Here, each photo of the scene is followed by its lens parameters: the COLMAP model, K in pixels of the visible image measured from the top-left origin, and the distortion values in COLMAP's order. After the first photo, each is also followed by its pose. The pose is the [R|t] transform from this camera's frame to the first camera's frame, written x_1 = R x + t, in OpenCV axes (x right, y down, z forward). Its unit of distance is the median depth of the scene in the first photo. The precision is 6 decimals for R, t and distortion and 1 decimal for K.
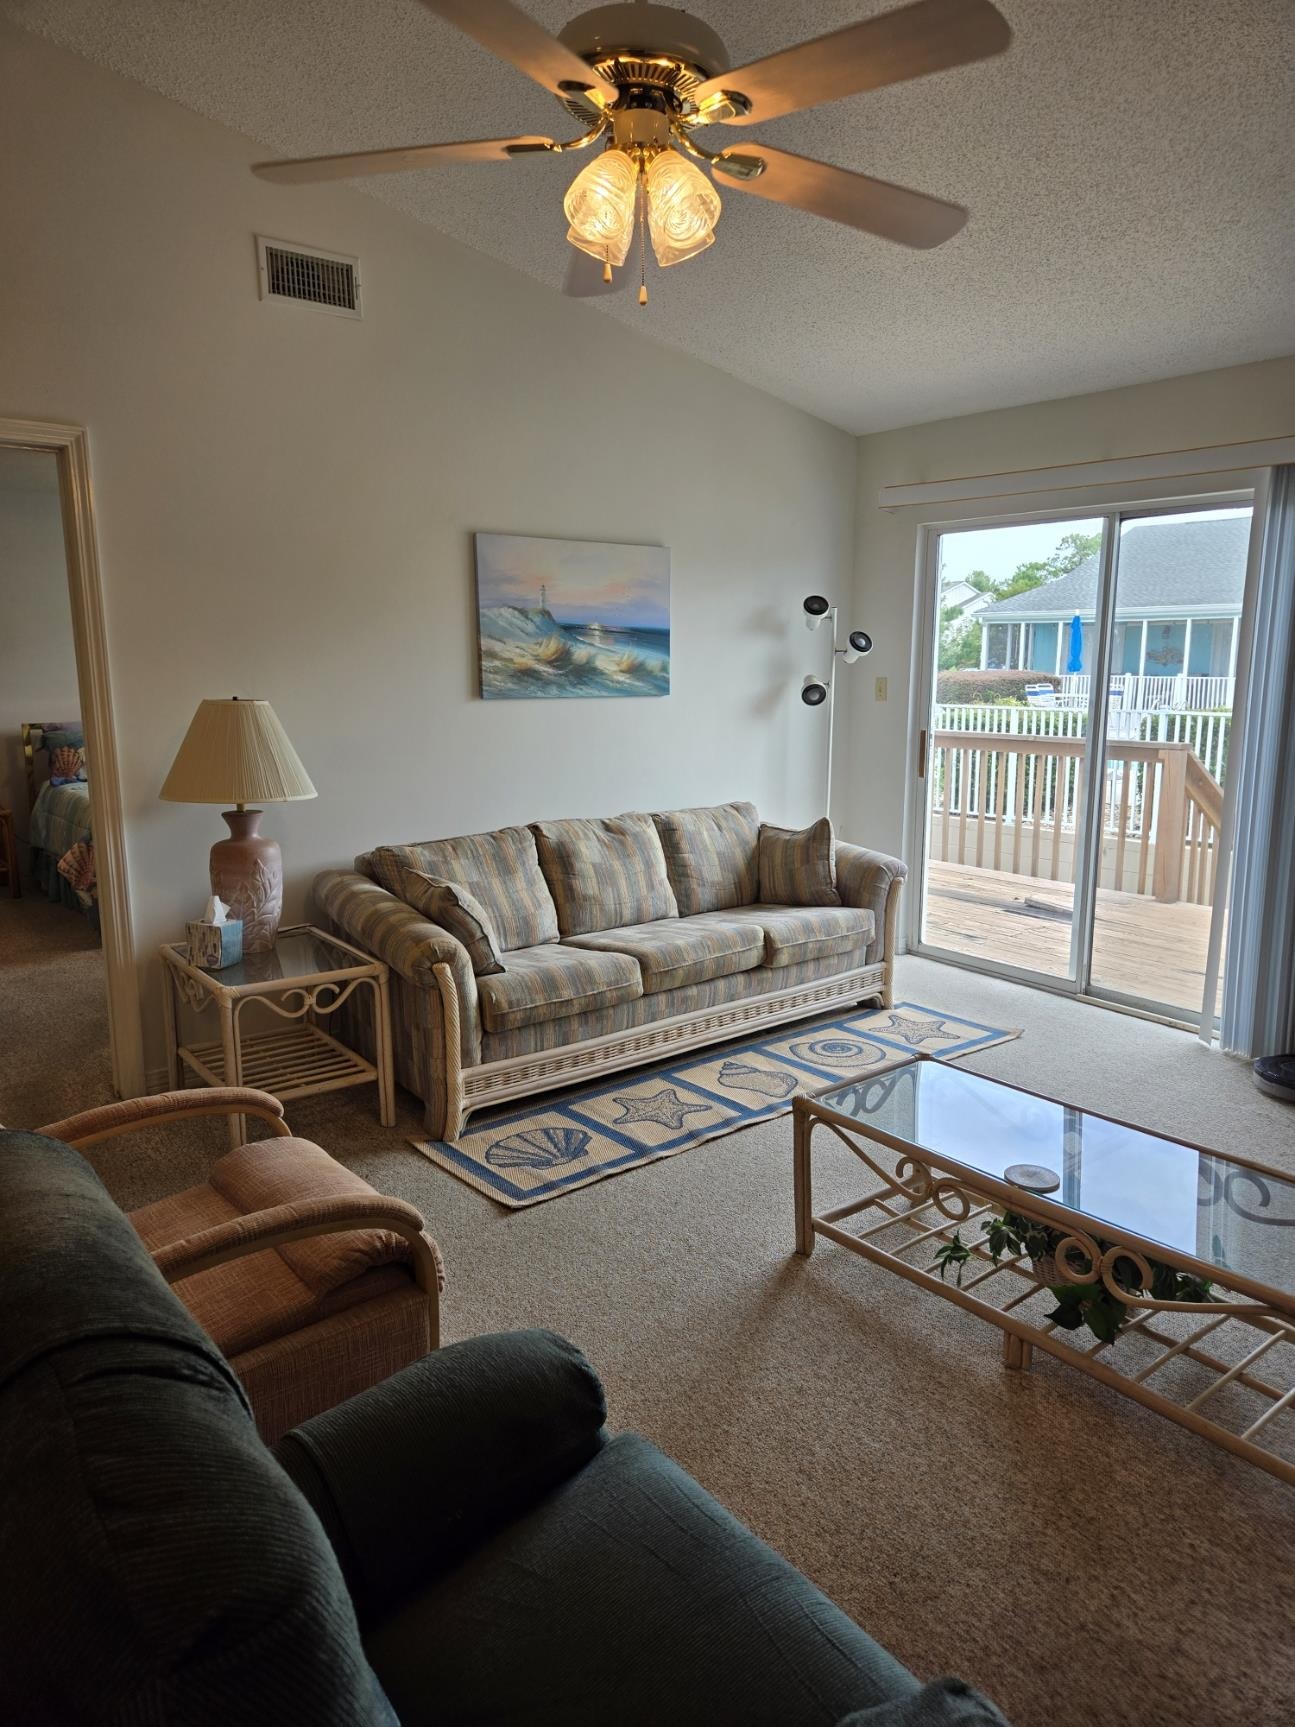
lens RADIAL K [[1151.4, 0, 664.5], [0, 1151.4, 867.3], [0, 0, 1]] dist [0.089470, -0.074827]
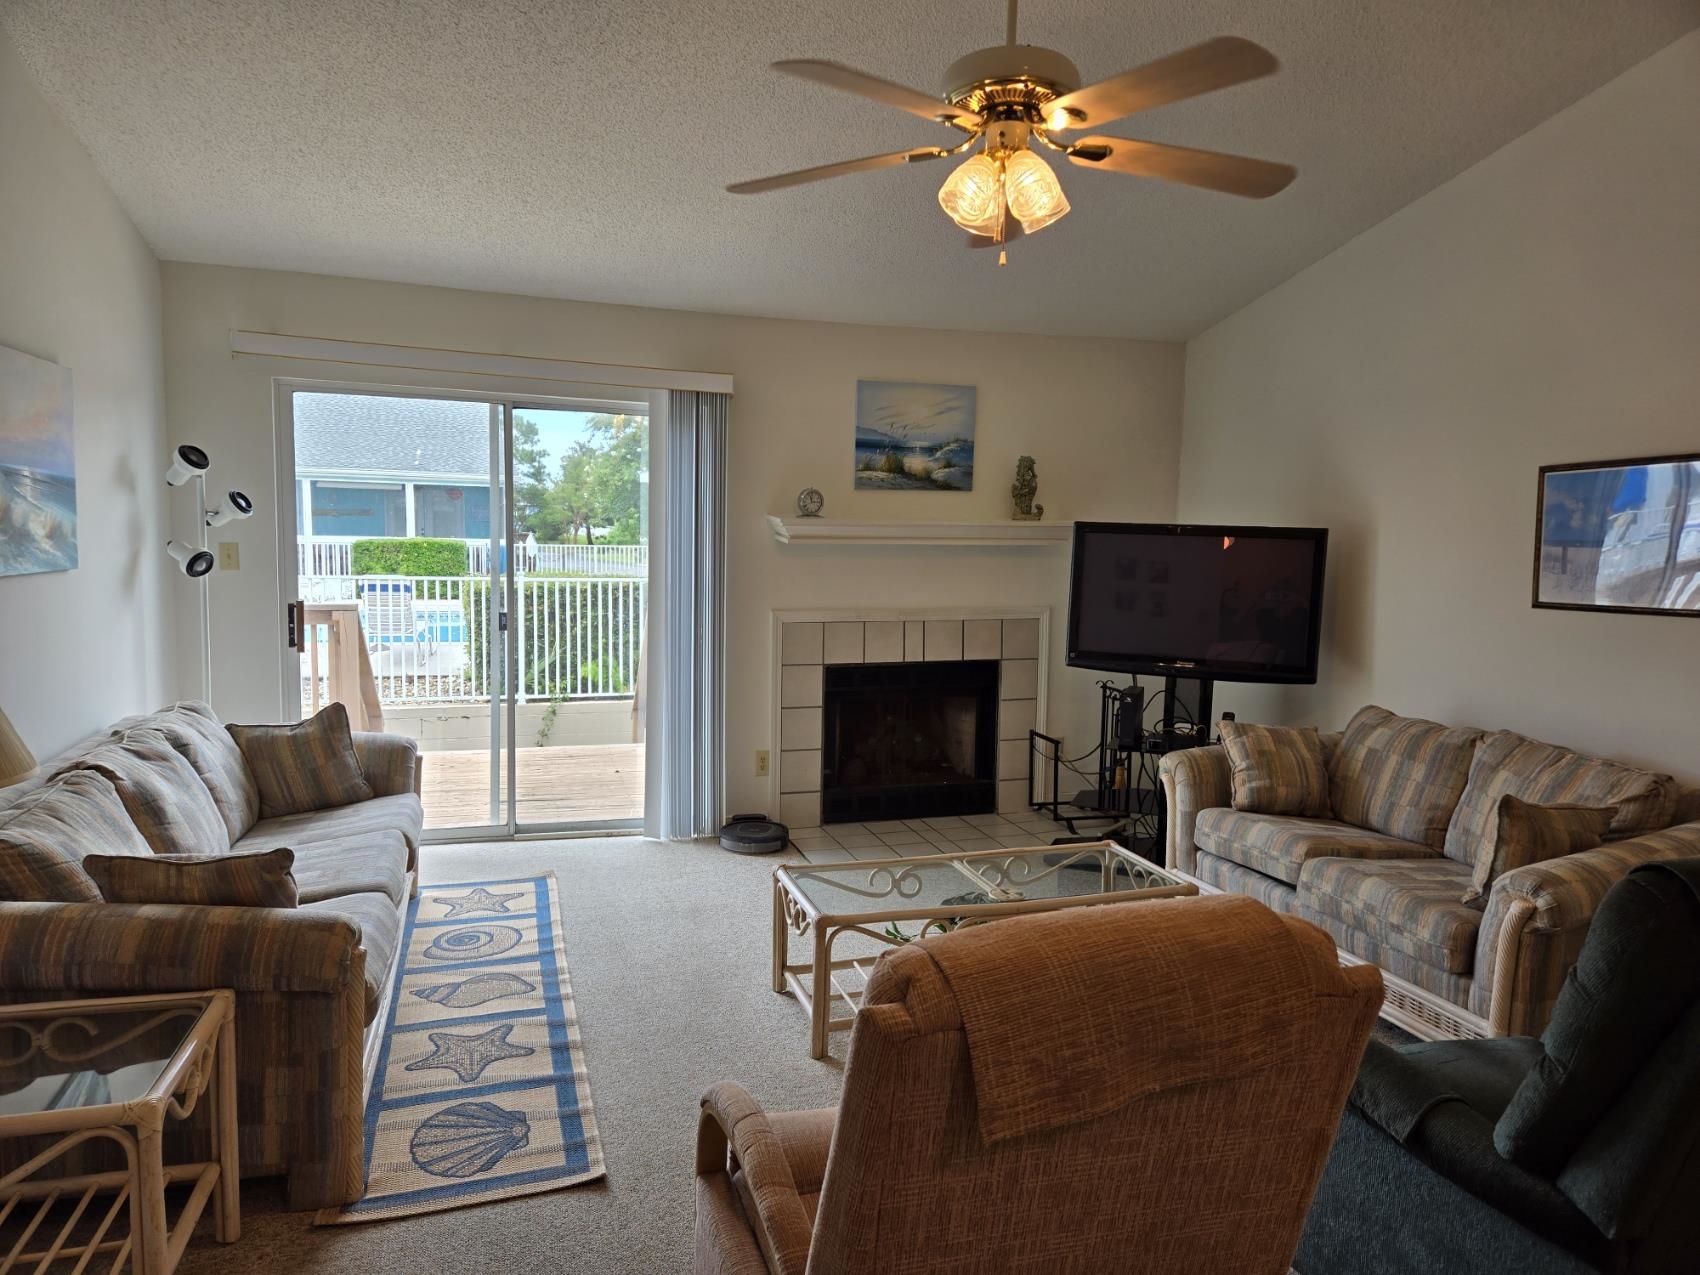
lens RADIAL K [[1139.5, 0, 850.0], [0, 1139.5, 637.5], [0, 0, 1]] dist [0.050290, -0.004111]
pose [[0.365761, -0.080417, 0.927228, -0.656175], [0.146877, 0.988764, 0.027815, -0.073713], [-0.919046, 0.126015, 0.373462, 0.381983]]
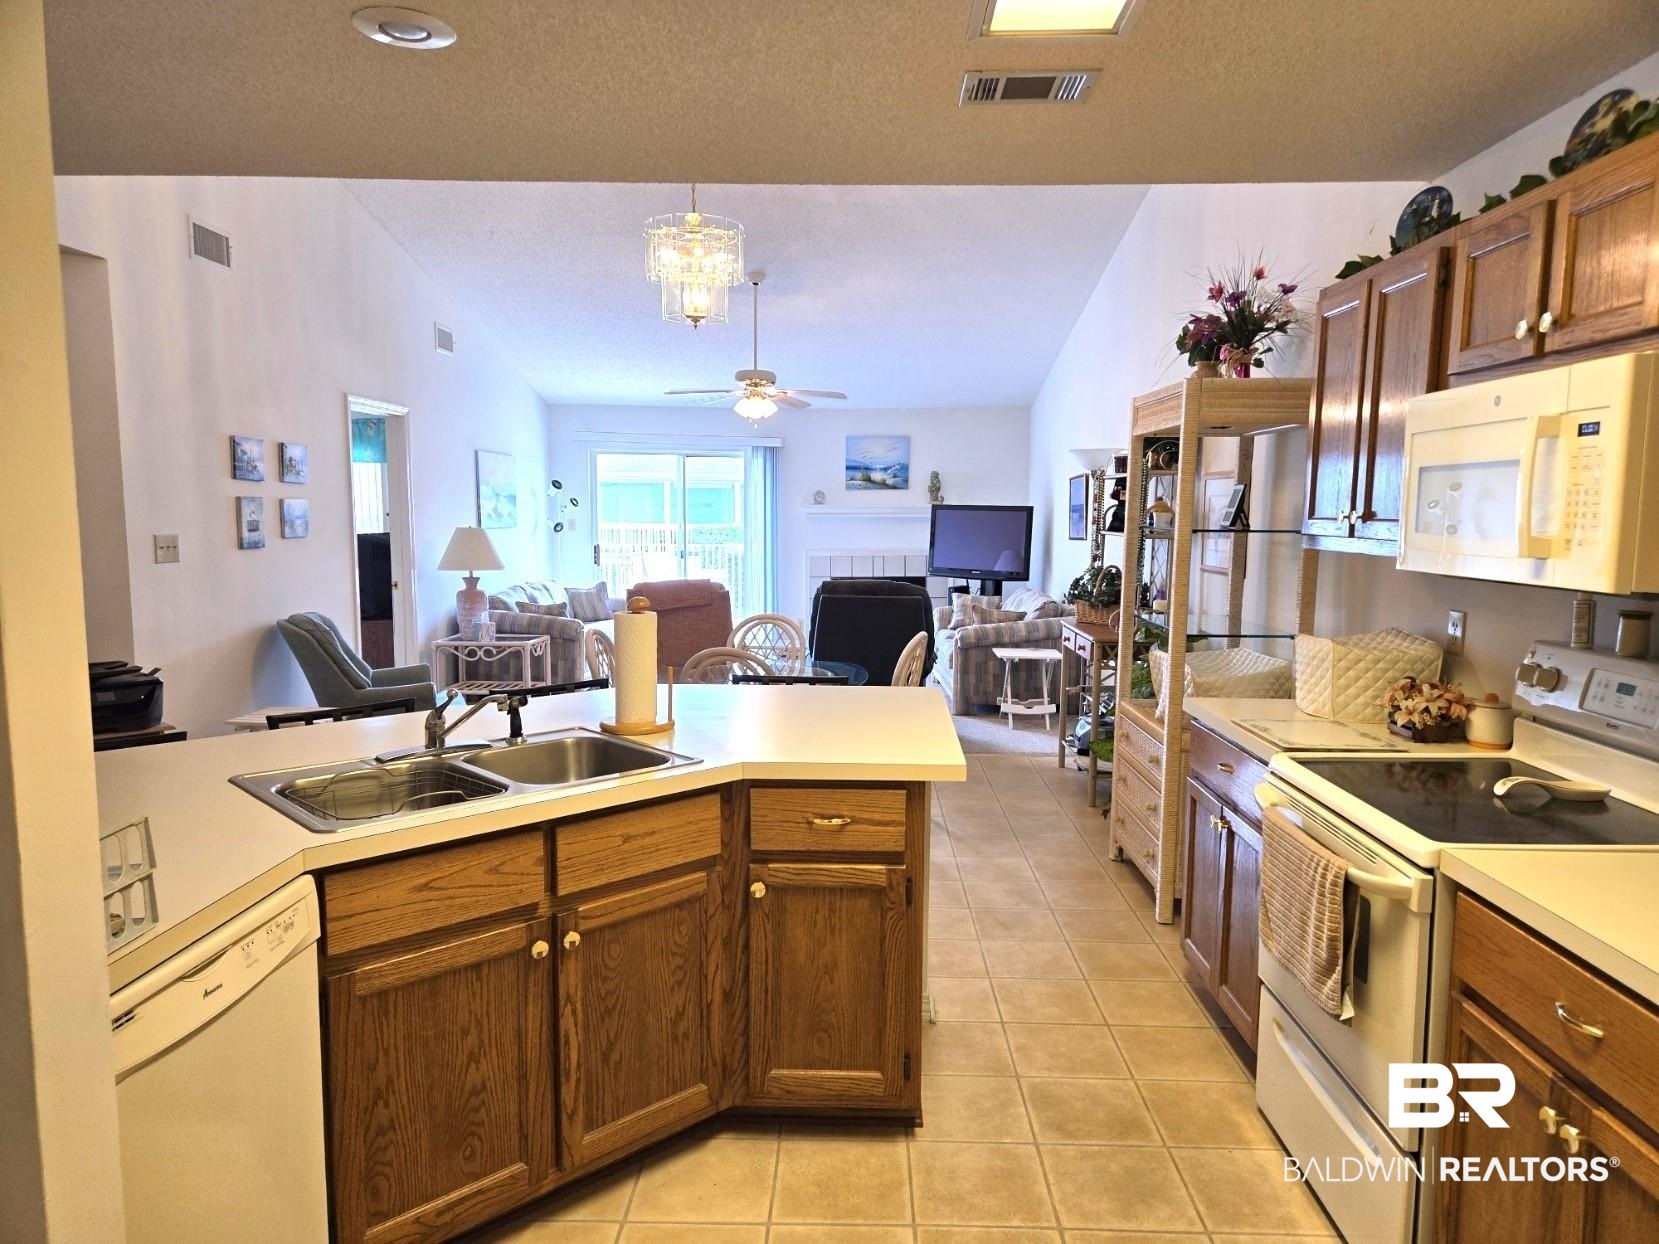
lens RADIAL K [[1111.0, 0, 849.5], [0, 1111.0, 625.5], [0, 0, 1]] dist [0.029323, -0.000034]
pose [[0.626644, -0.075198, 0.775669, -1.535555], [0.132101, 0.991179, -0.010630, 0.159375], [-0.768028, 0.109128, 0.631050, -0.883481]]
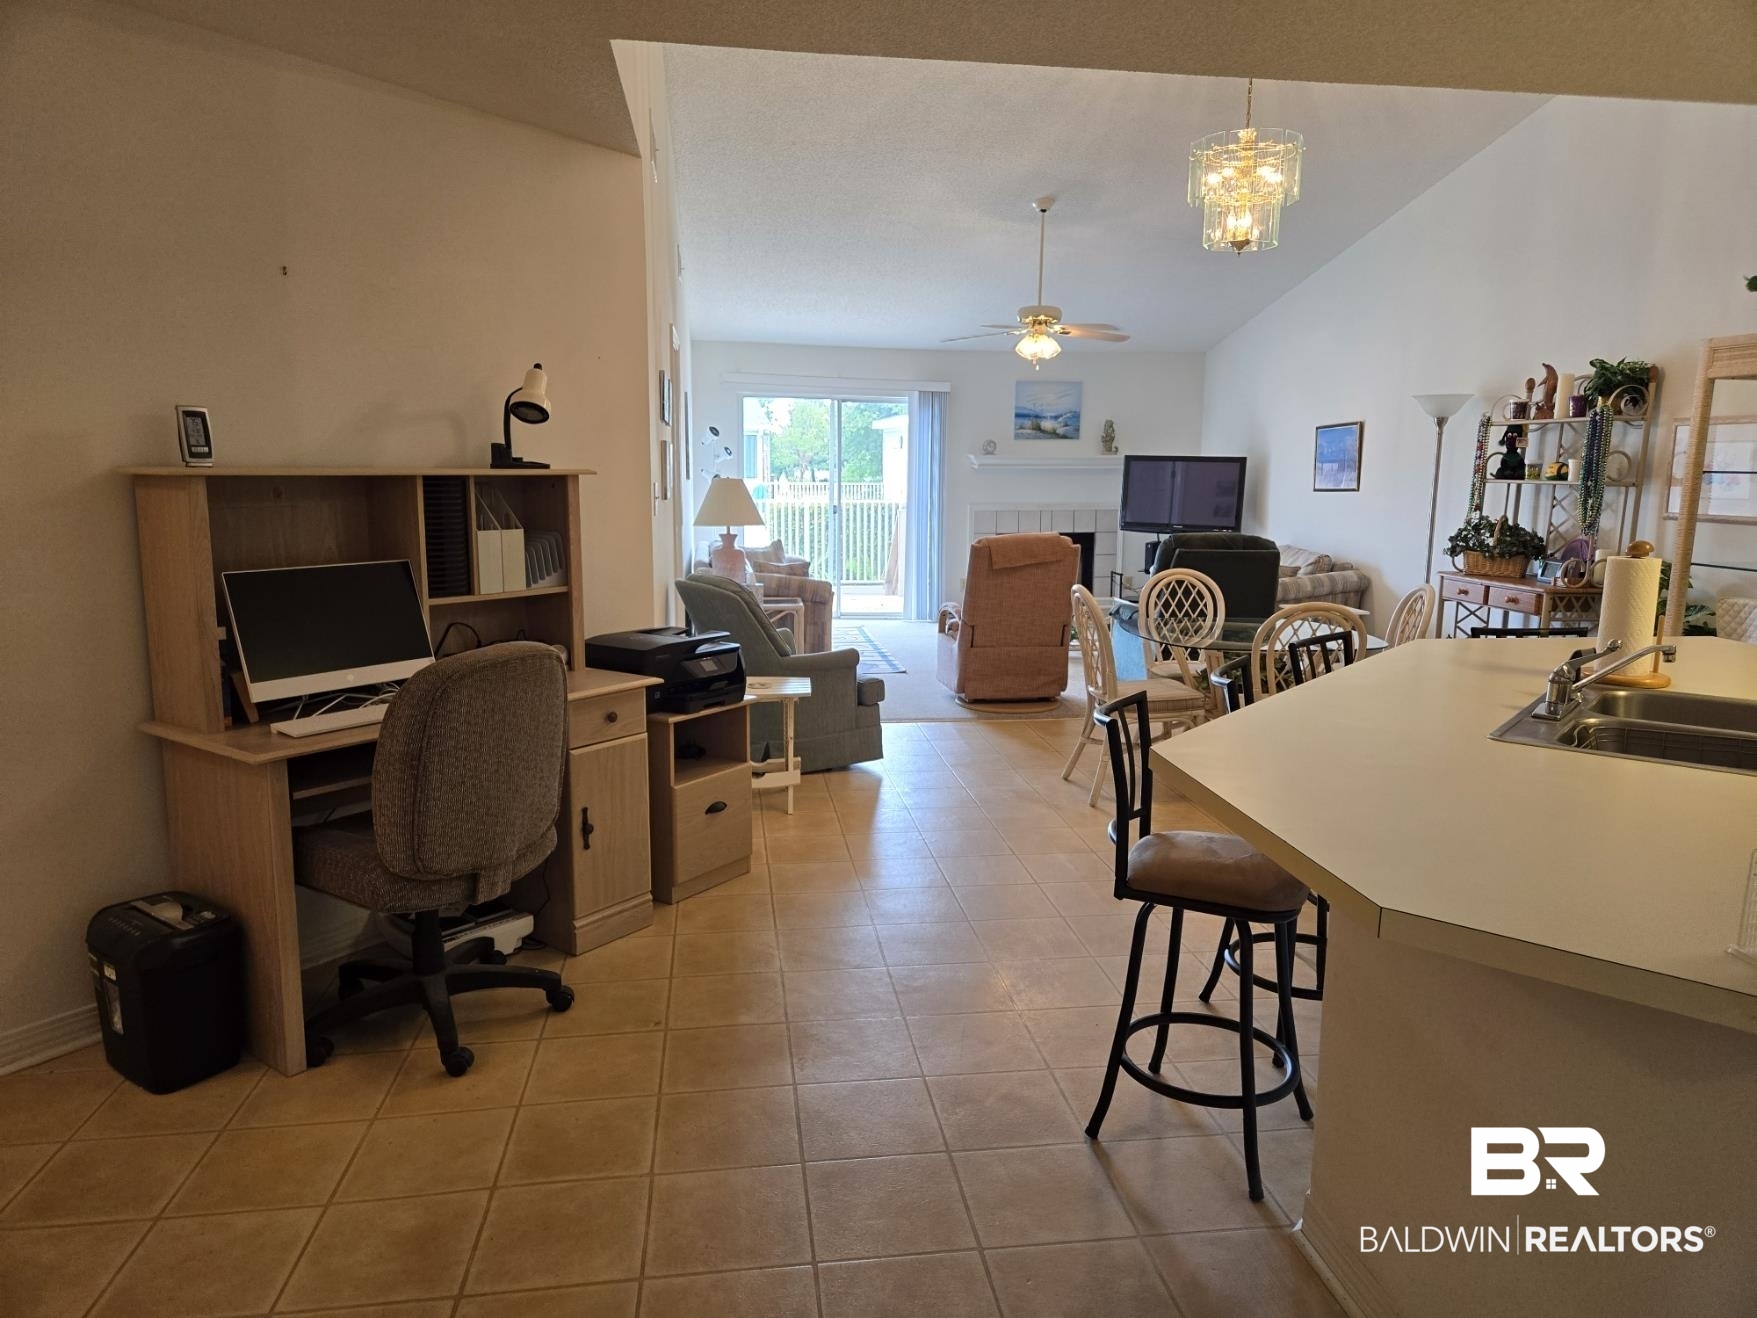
lens RADIAL K [[1181.4, 0, 884.2], [0, 1181.4, 653.8], [0, 0, 1]] dist [0.042472, -0.004740]
pose [[0.507957, -0.128265, 0.851779, -1.944358], [0.144754, 0.987499, 0.062379, 0.067282], [-0.849133, 0.091613, 0.520174, -0.274363]]
